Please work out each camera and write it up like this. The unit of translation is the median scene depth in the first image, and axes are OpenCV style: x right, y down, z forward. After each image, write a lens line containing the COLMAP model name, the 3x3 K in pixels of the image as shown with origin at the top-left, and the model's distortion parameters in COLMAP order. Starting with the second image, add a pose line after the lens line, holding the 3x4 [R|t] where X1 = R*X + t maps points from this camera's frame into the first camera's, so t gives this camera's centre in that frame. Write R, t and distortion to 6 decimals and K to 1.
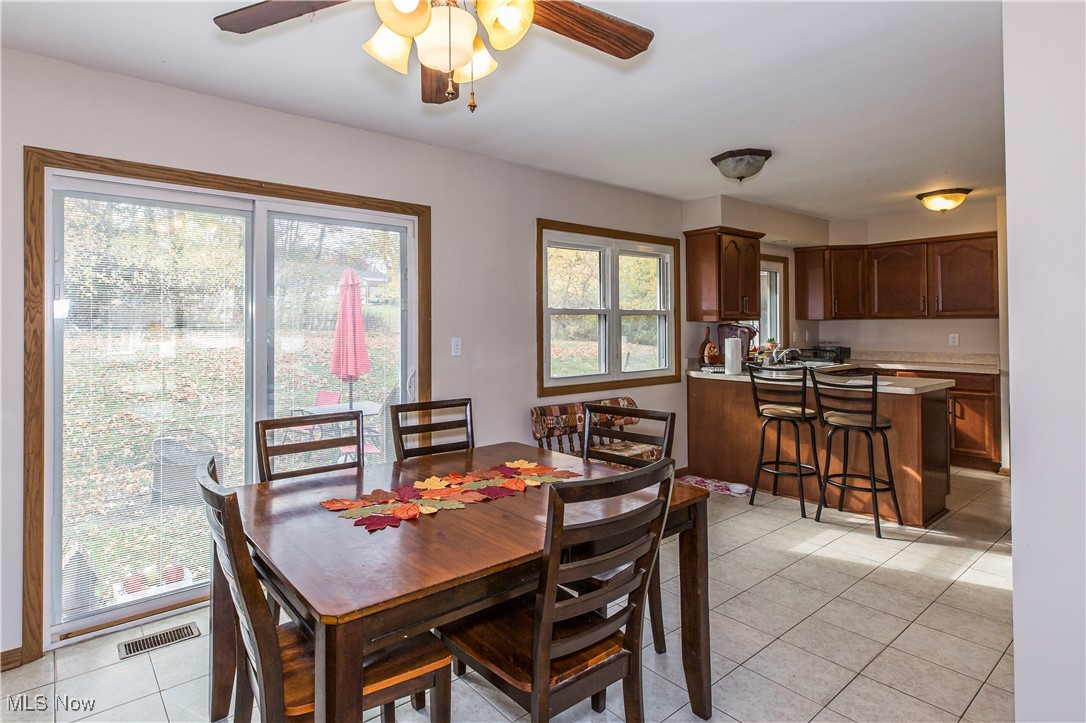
lens RADIAL K [[560.5, 0, 488.3], [0, 560.5, 321.9], [0, 0, 1]] dist [0.001412, -0.000448]
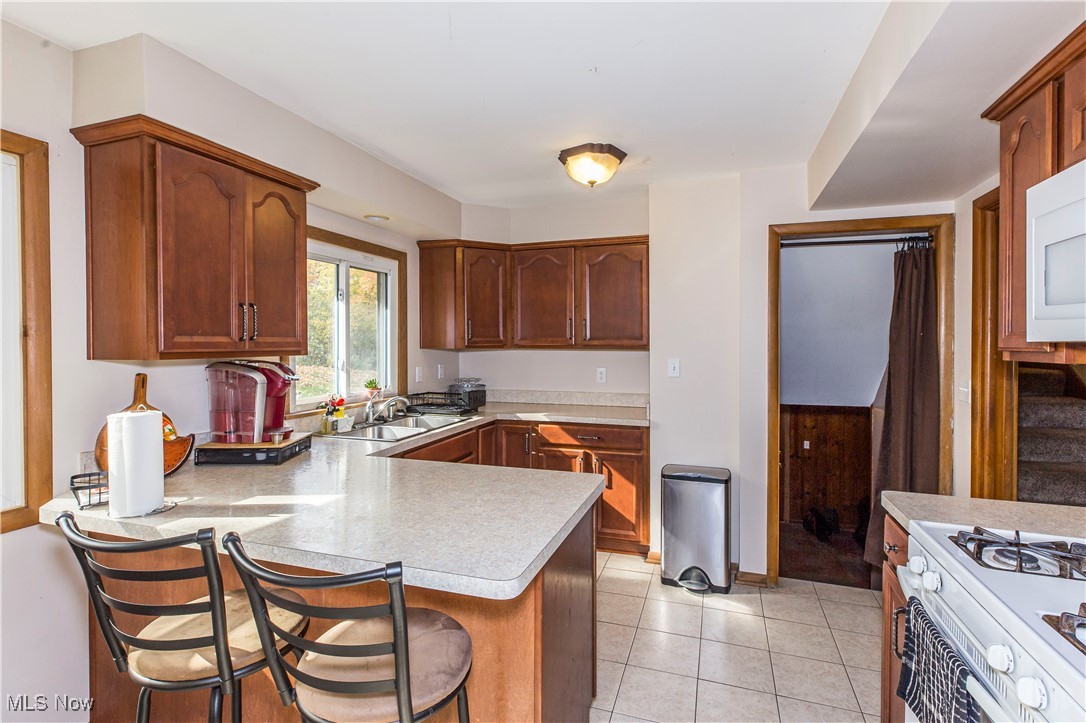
lens RADIAL K [[504.9, 0, 549.7], [0, 504.9, 350.5], [0, 0, 1]] dist [0.002163, 0.000572]
pose [[0.826084, -0.001311, 0.563546, 0.428252], [-0.009039, 0.999838, 0.015575, -0.015961], [-0.563475, -0.017960, 0.825938, 0.526464]]
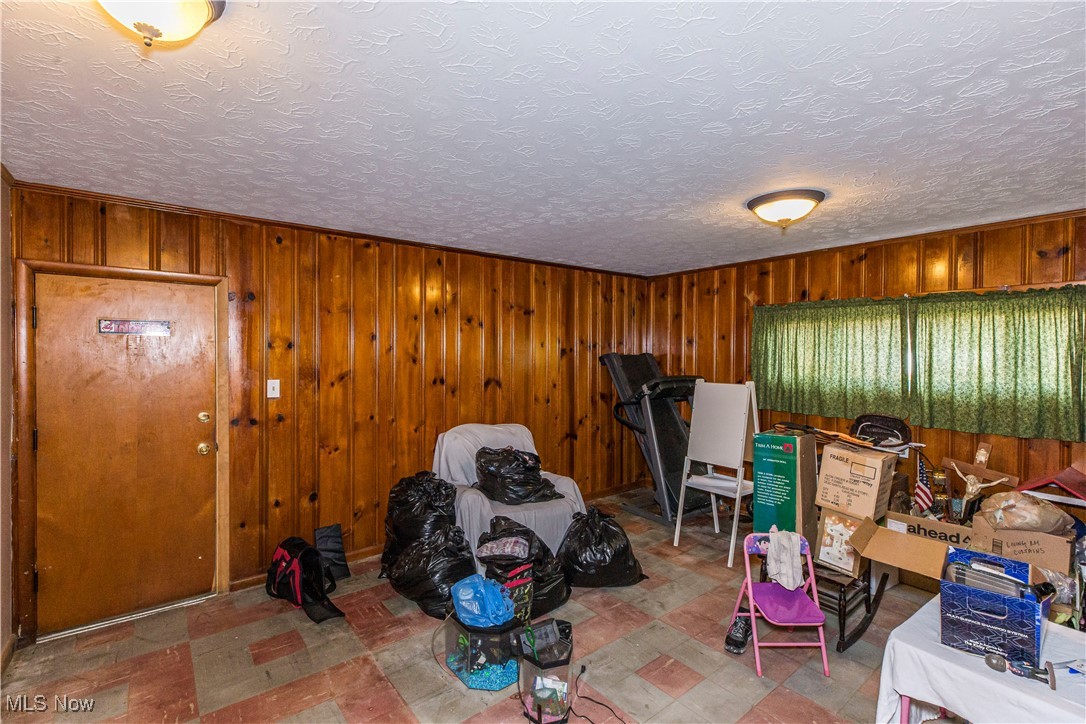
lens RADIAL K [[476.5, 0, 543.0], [0, 476.5, 362.0], [0, 0, 1]] dist [0.005354, 0.000034]
pose [[-0.036799, -0.001063, 0.999322, 1.409289], [-0.010479, 0.999945, 0.000678, 0.275571], [-0.999268, -0.010447, -0.036808, 1.080643]]
